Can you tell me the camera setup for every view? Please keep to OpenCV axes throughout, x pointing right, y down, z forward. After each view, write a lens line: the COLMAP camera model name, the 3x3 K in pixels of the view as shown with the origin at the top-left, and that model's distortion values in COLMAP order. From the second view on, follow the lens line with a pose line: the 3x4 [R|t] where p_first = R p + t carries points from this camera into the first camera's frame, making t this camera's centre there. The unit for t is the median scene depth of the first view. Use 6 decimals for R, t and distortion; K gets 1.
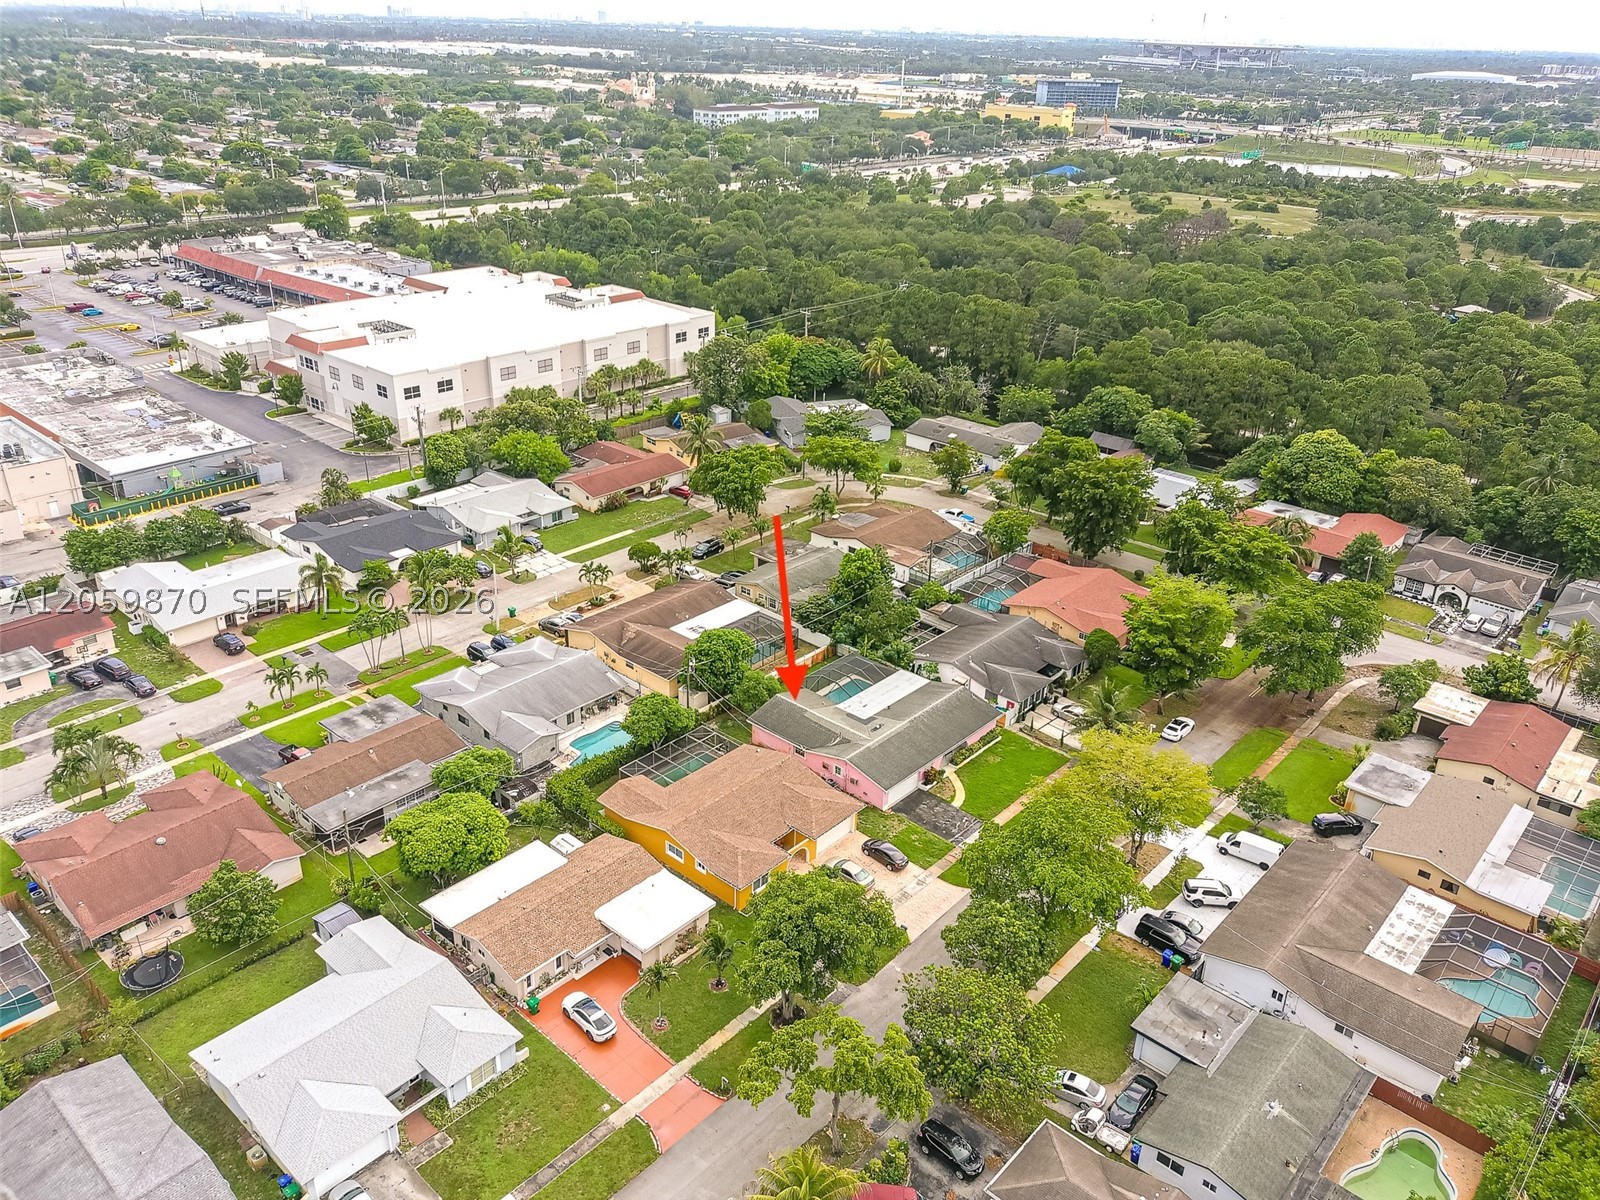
lens RADIAL K [[1200.6, 0, 800.0], [0, 1200.6, 600.0], [0, 0, 1]] dist [0.104495, -0.182719]
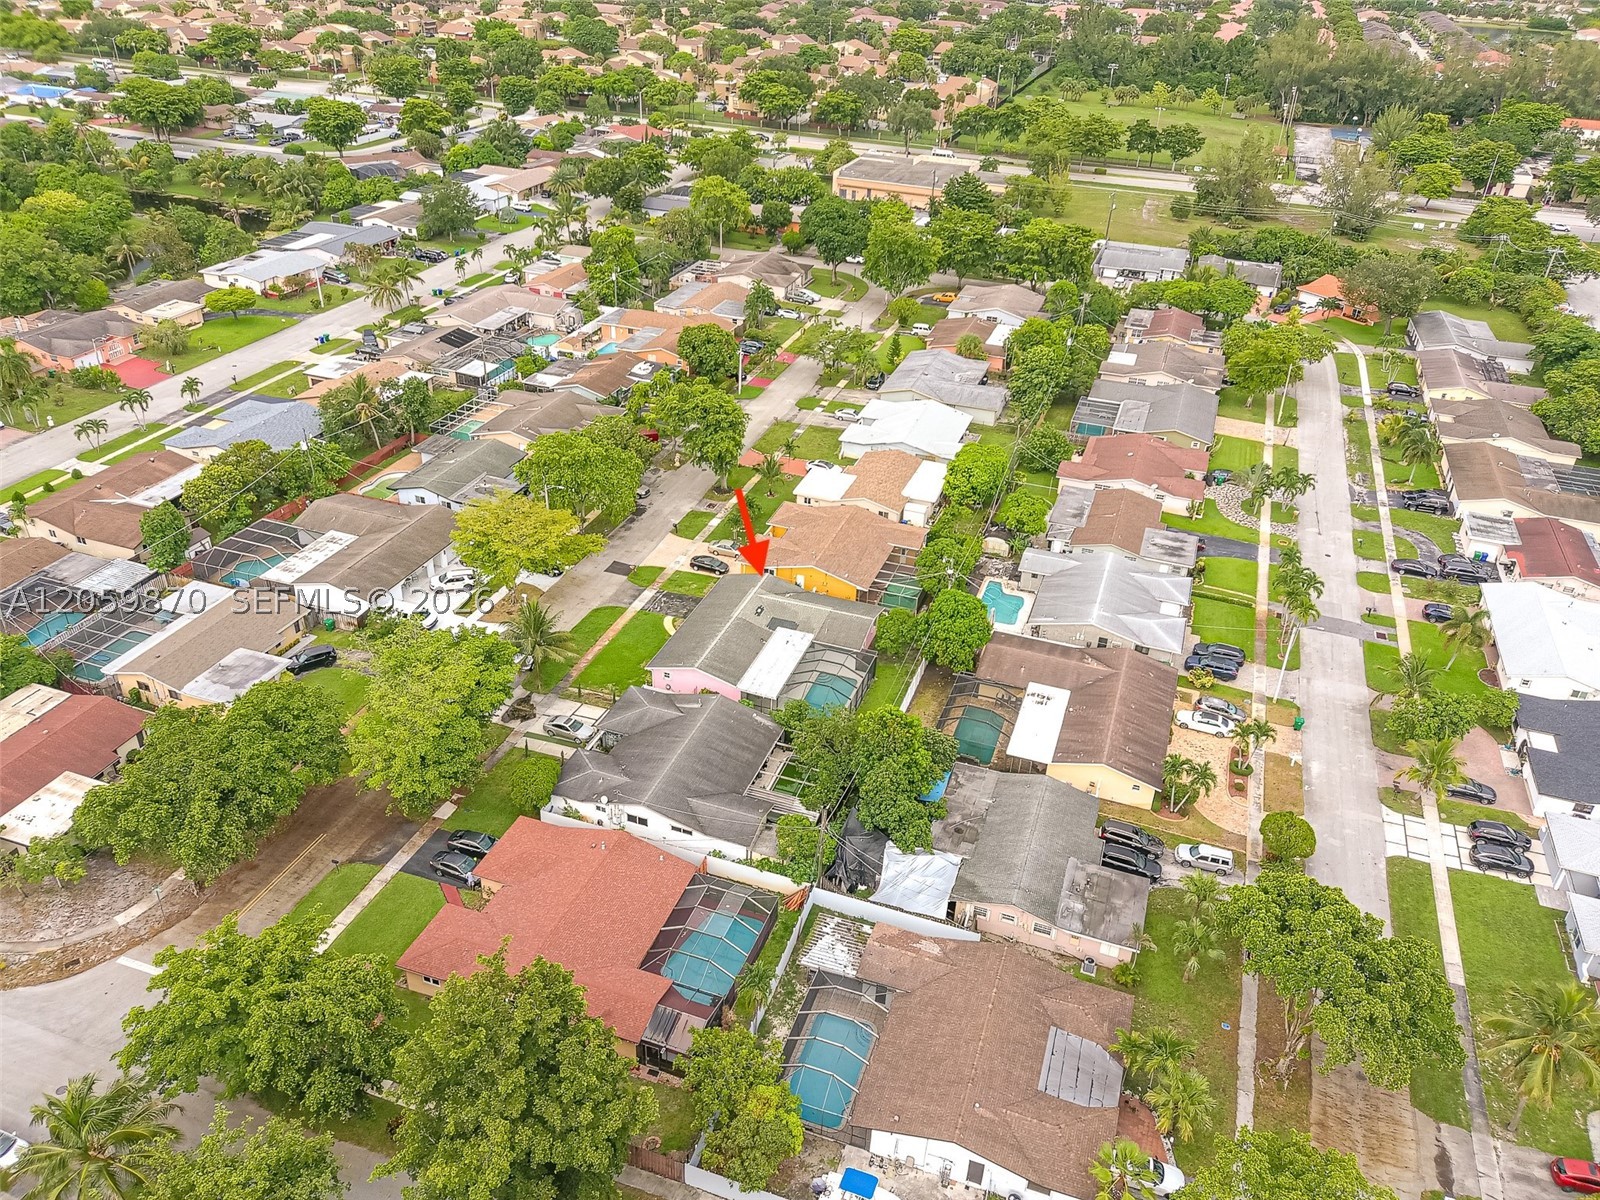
lens RADIAL K [[1200.6, 0, 800.0], [0, 1200.6, 600.0], [0, 0, 1]] dist [0.104495, -0.182719]
pose [[-0.921995, 0.138947, -0.361412, 0.283182], [-0.223441, 0.571374, 0.789687, -0.505412], [0.316226, 0.808842, -0.495757, 1.073427]]
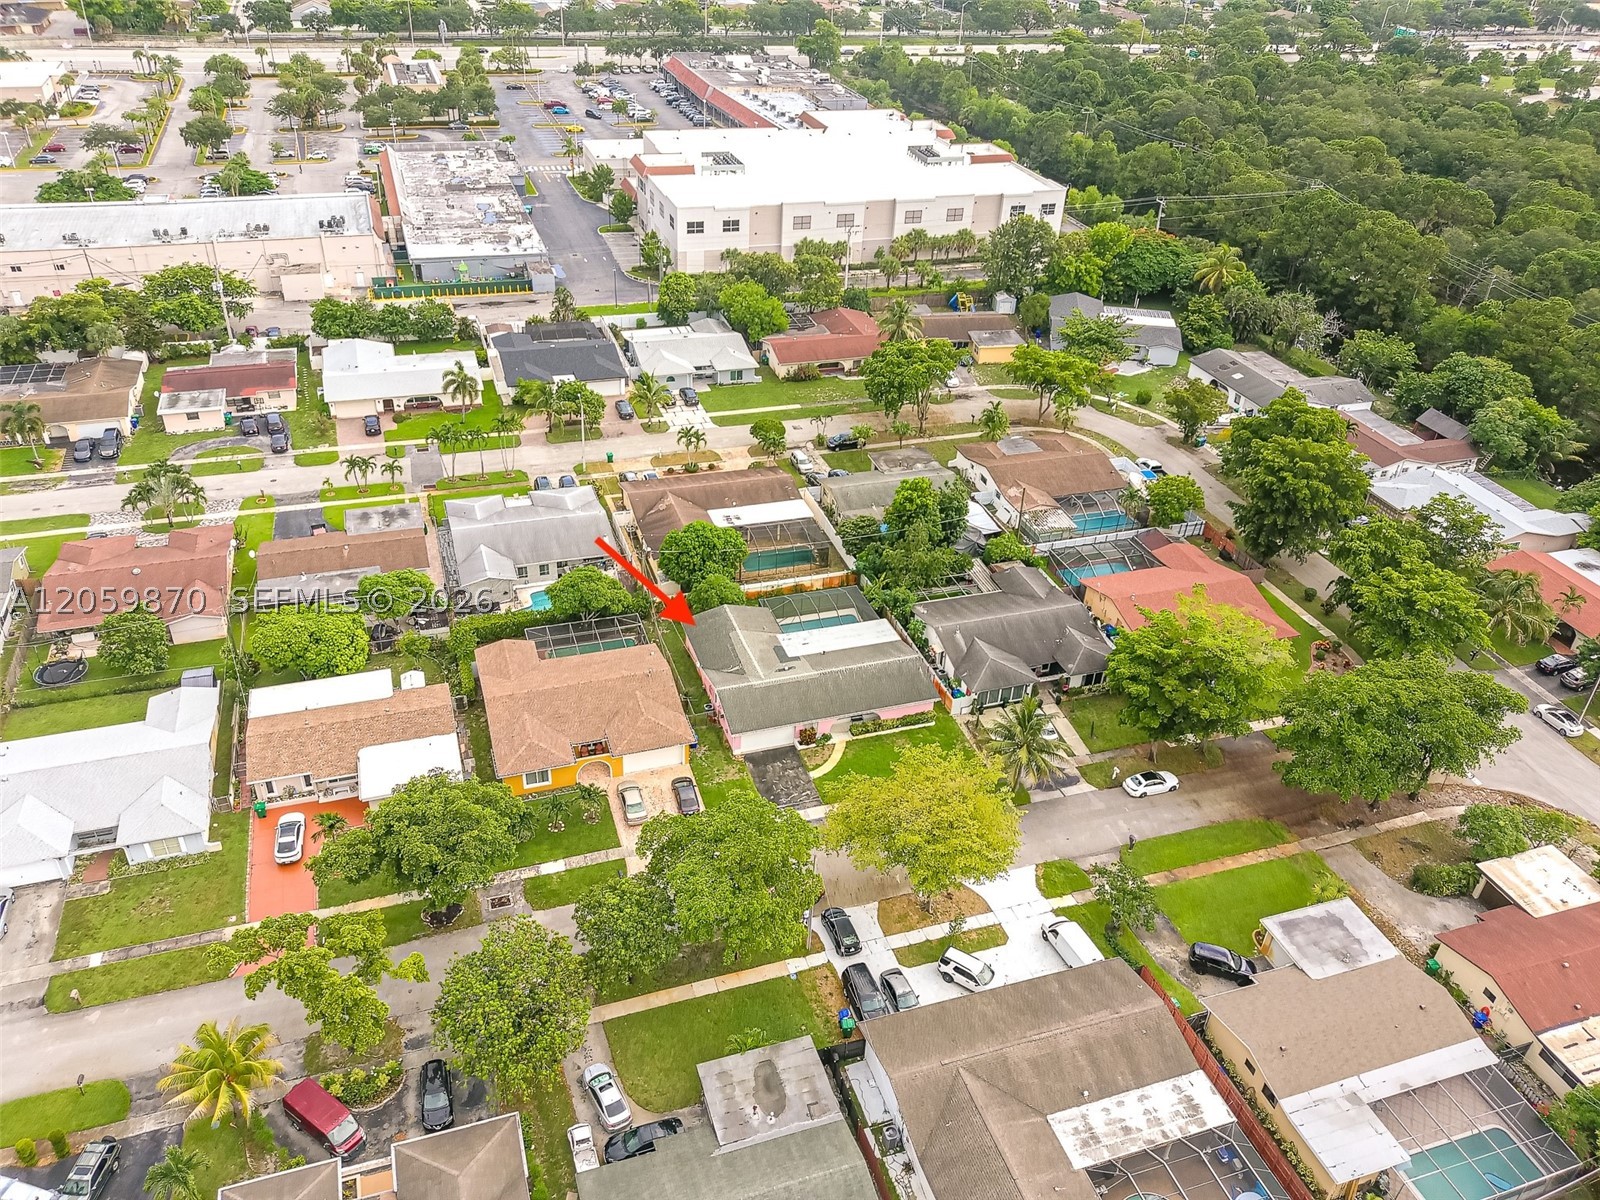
lens RADIAL K [[1200.6, 0, 800.0], [0, 1200.6, 600.0], [0, 0, 1]] dist [0.104495, -0.182719]
pose [[0.870291, 0.278524, -0.406224, 0.306355], [-0.231107, 0.959249, 0.162579, -0.067903], [0.434952, -0.047610, 0.899194, 0.132153]]
